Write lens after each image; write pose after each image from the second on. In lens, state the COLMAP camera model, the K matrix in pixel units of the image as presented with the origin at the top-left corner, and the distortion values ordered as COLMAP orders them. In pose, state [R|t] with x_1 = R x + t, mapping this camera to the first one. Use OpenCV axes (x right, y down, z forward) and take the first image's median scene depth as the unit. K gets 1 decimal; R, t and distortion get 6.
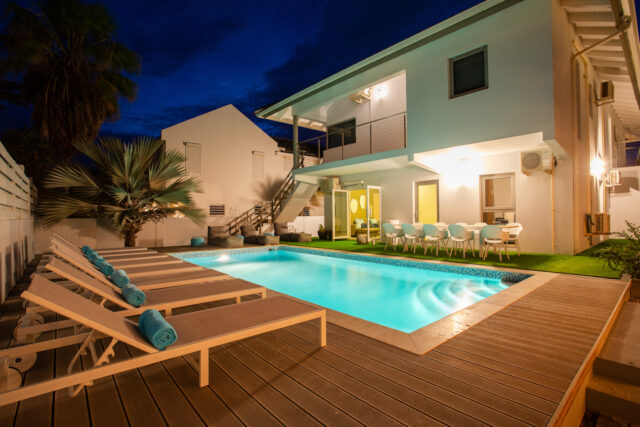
lens RADIAL K [[319.3, 0, 320.0], [0, 319.3, 213.5], [0, 0, 1]] dist [-0.051044, 0.026598]
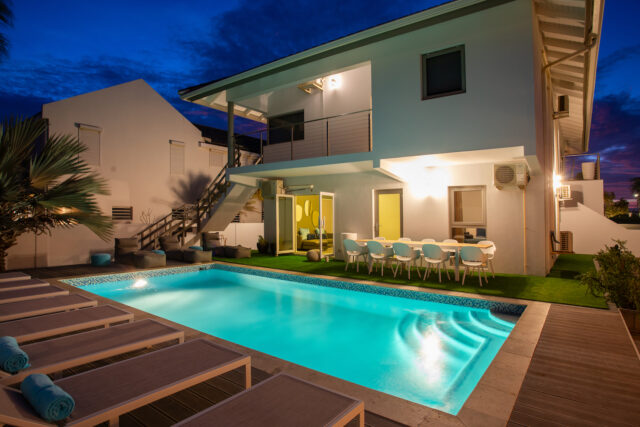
lens RADIAL K [[360.2, 0, 320.0], [0, 360.2, 213.5], [0, 0, 1]] dist [-0.025523, 0.001651]
pose [[0.976005, 0.018480, 0.216961, -0.064424], [-0.018381, 0.999828, -0.002476, -0.028821], [-0.216969, -0.001571, 0.976177, 0.060591]]
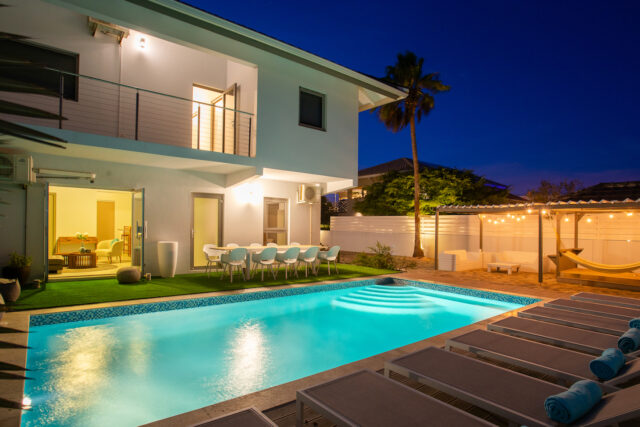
lens RADIAL K [[358.9, 0, 320.3], [0, 358.9, 223.4], [0, 0, 1]] dist [-0.000778, 0.000057]
pose [[0.045586, 0.016135, 0.998830, -0.566611], [-0.029078, 0.999467, -0.014818, -0.018941], [-0.998537, -0.028368, 0.046031, 0.636589]]
